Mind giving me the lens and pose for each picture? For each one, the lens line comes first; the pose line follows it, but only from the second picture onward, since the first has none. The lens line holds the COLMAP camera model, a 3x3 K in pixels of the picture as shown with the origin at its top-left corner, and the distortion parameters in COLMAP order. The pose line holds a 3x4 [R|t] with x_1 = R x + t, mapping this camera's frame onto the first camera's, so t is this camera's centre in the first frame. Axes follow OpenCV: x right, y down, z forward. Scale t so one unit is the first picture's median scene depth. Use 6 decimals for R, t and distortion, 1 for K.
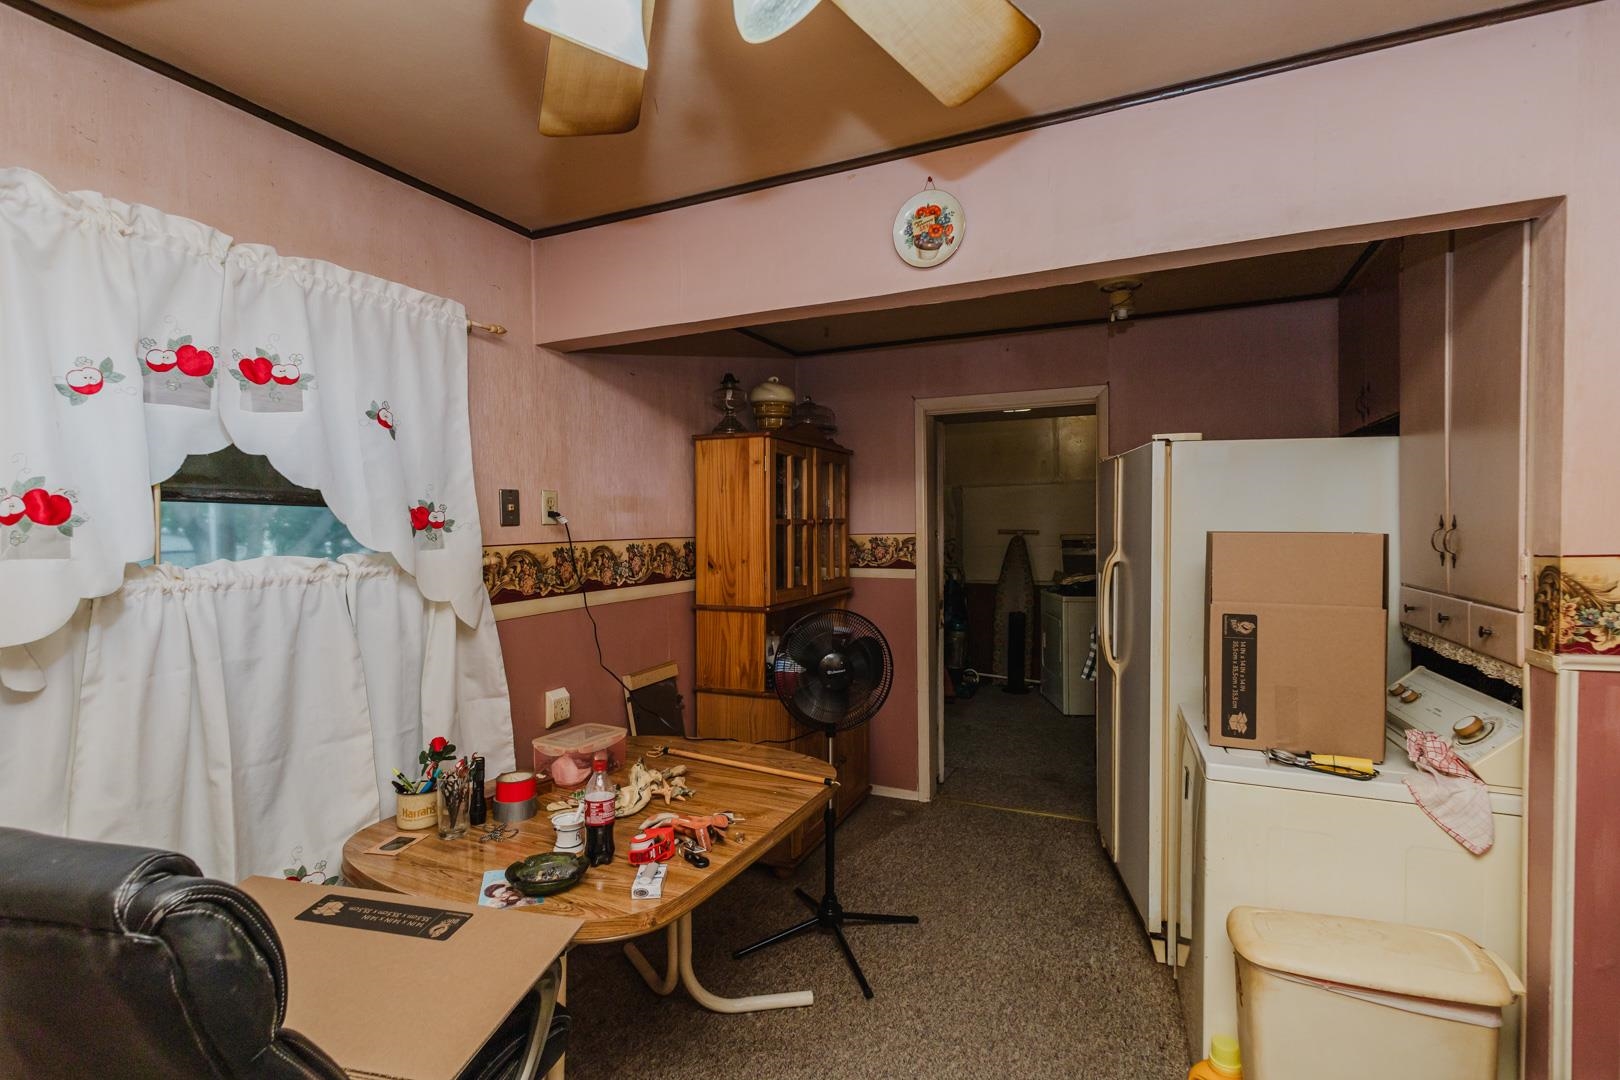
lens RADIAL K [[742.1, 0, 813.5], [0, 742.1, 538.4], [0, 0, 1]] dist [0.002422, -0.000966]
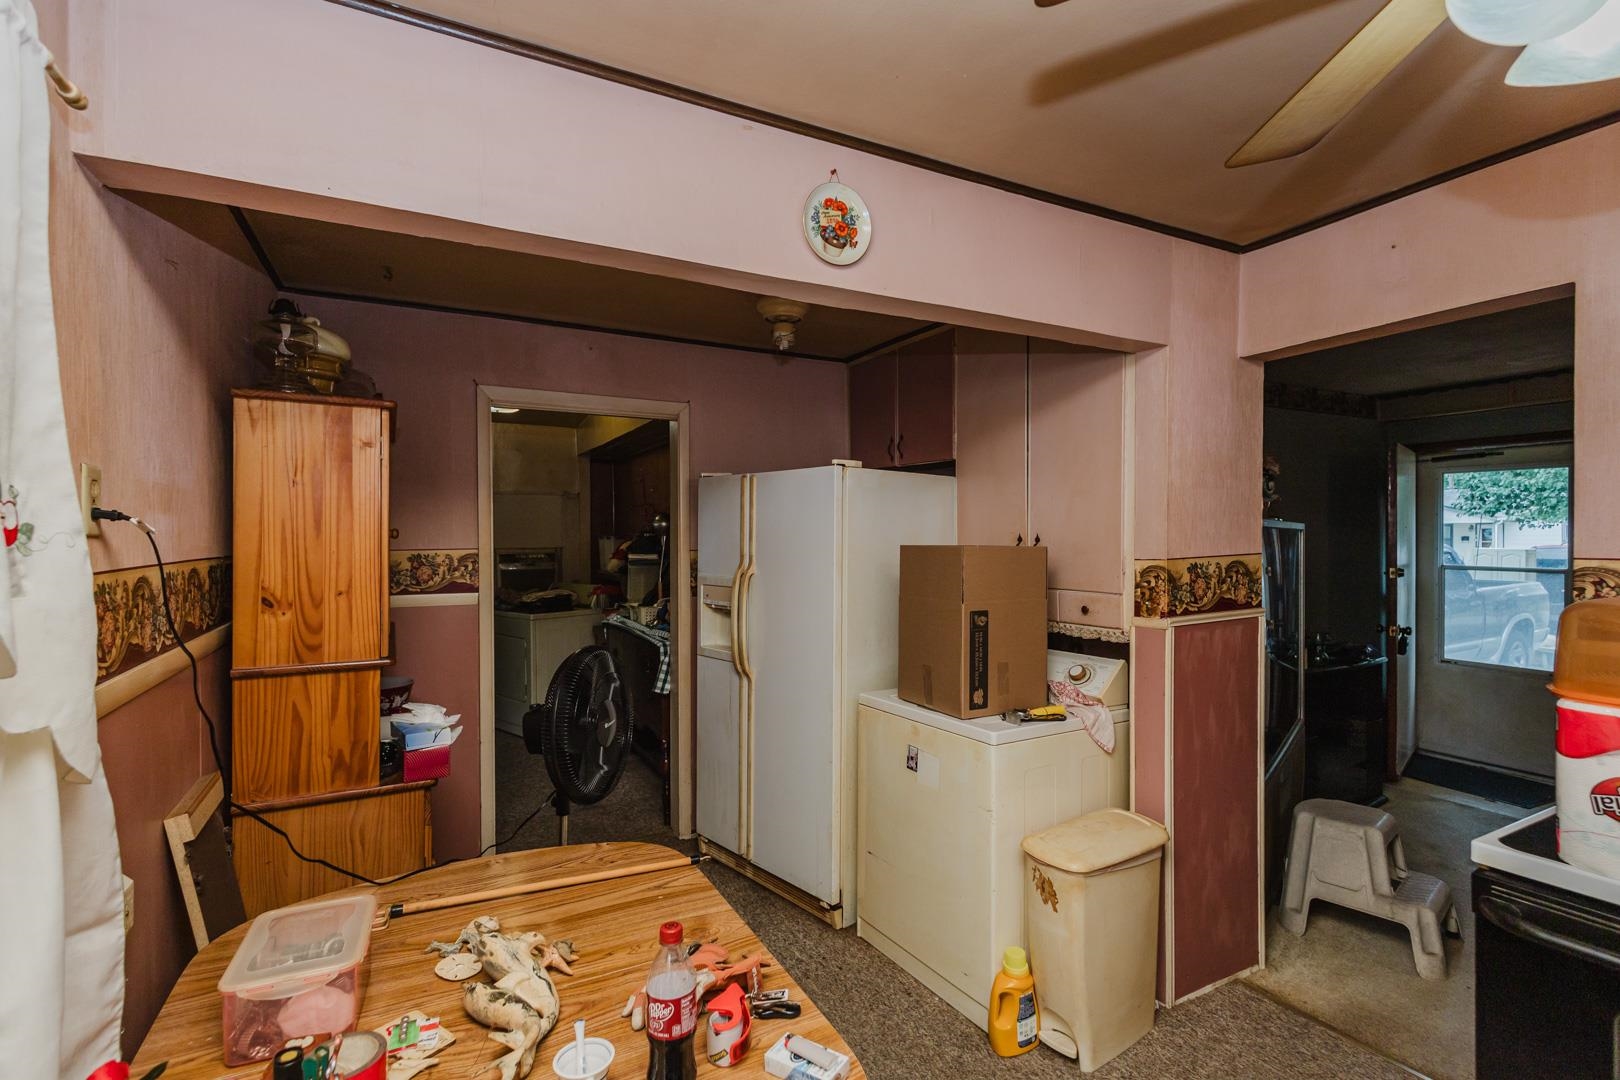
lens RADIAL K [[742.1, 0, 813.5], [0, 742.1, 538.4], [0, 0, 1]] dist [0.002422, -0.000966]
pose [[0.610619, 0.003183, 0.791918, -0.464632], [0.010538, 0.999871, -0.012144, -0.006678], [-0.791855, 0.015760, 0.610506, 0.350741]]
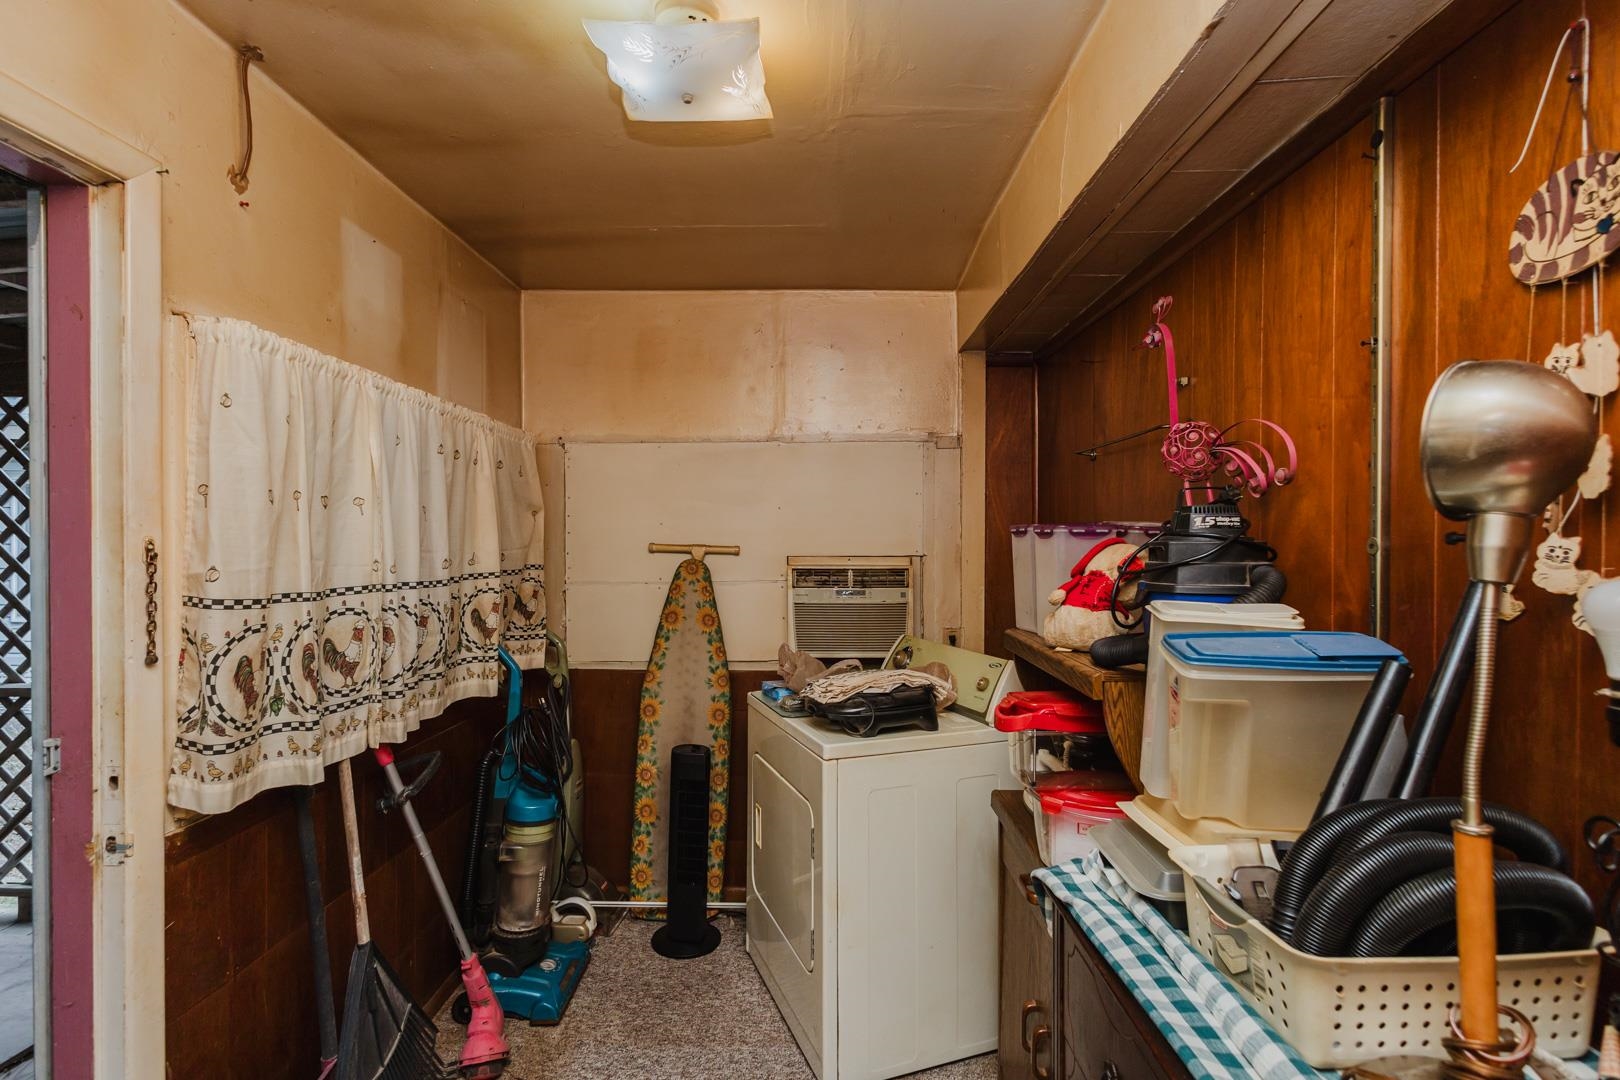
lens RADIAL K [[766.2, 0, 812.6], [0, 766.2, 540.6], [0, 0, 1]] dist [0.010628, -0.002051]
pose [[0.914574, 0.007606, 0.404348, 0.394162], [-0.002831, 0.999919, -0.012408, -0.024794], [-0.404409, 0.010203, 0.914521, 1.579733]]
